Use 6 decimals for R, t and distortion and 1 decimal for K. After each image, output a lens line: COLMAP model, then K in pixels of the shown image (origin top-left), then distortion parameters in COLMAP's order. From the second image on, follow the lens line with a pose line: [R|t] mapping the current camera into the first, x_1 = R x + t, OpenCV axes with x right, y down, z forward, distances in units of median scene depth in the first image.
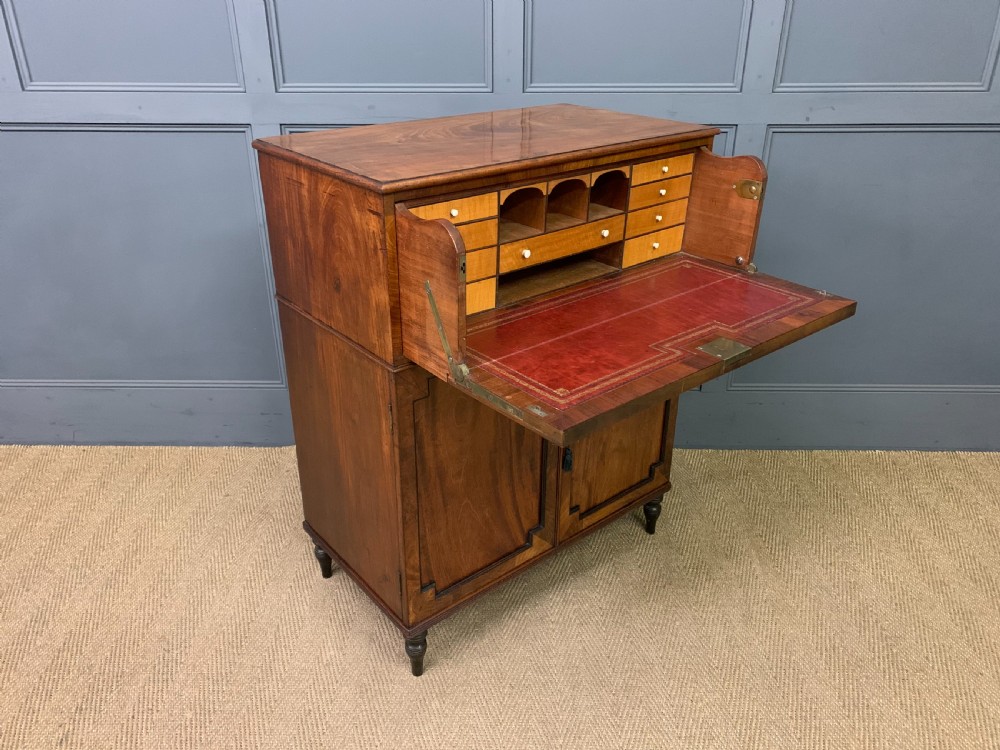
lens RADIAL K [[767.0, 0, 488.5], [0, 767.0, 371.0], [0, 0, 1]] dist [0.036178, -0.026374]
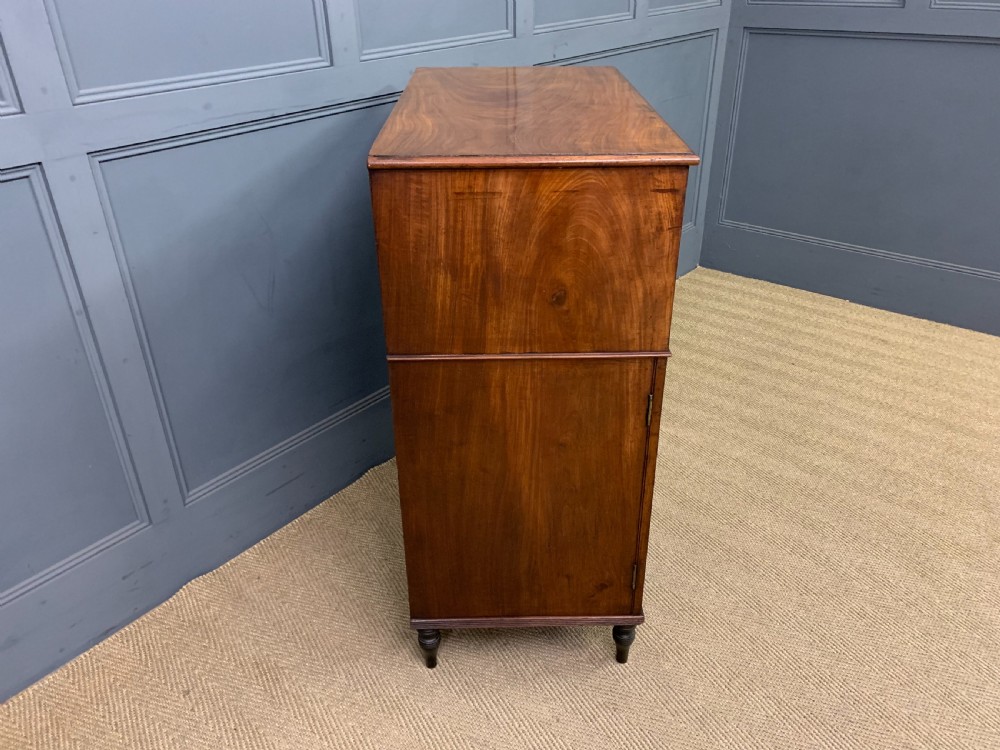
lens RADIAL K [[767.0, 0, 505.7], [0, 767.0, 380.1], [0, 0, 1]] dist [0.036178, -0.026374]
pose [[0.621756, -0.397636, 0.674763, -0.711726], [0.356680, 0.910766, 0.208051, -0.190494], [-0.697279, 0.111318, 0.708103, 0.373681]]
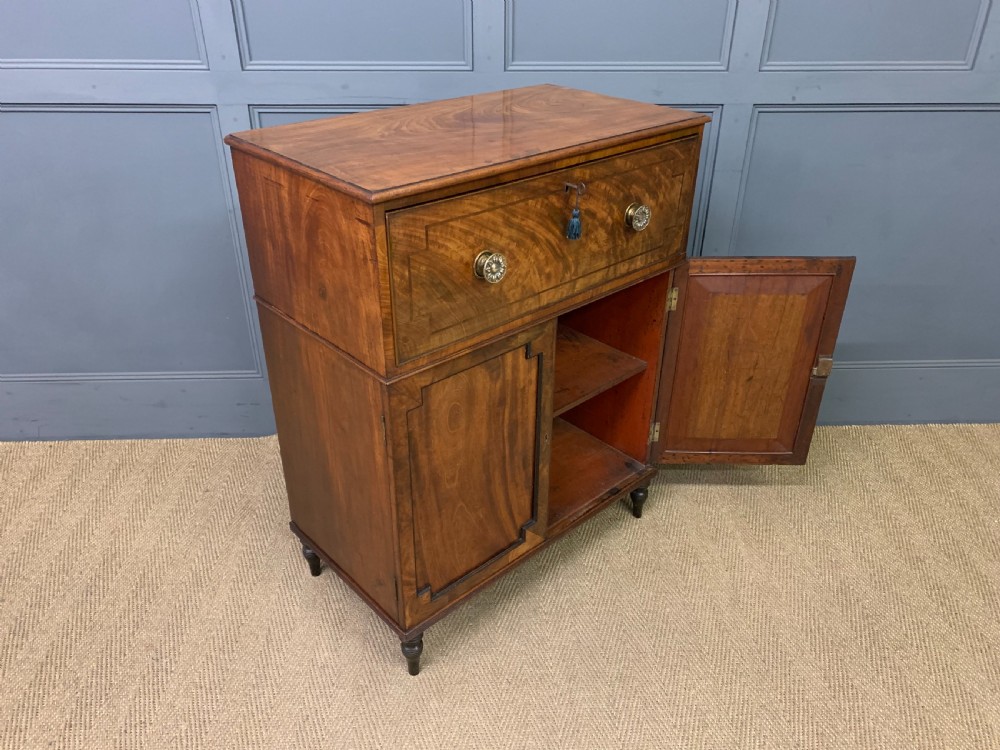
lens RADIAL K [[767.0, 0, 501.9], [0, 767.0, 380.2], [0, 0, 1]] dist [0.036178, -0.026374]
pose [[0.998048, -0.023427, 0.057887, -0.027536], [0.019342, 0.997349, 0.070149, -0.054852], [-0.059377, -0.068892, 0.995856, 0.022462]]
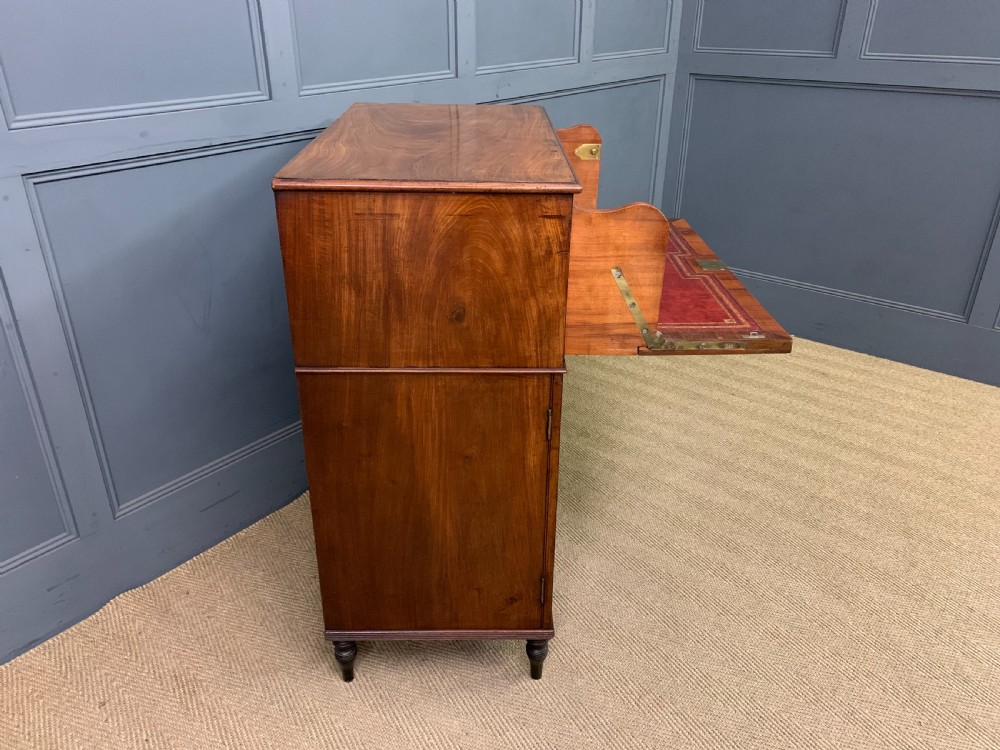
lens RADIAL K [[767.0, 0, 494.1], [0, 767.0, 371.7], [0, 0, 1]] dist [0.036178, -0.026374]
pose [[0.621498, -0.348725, 0.701521, -0.694980], [0.341635, 0.926476, 0.157885, -0.149165], [-0.705000, 0.141539, 0.694940, 0.294793]]
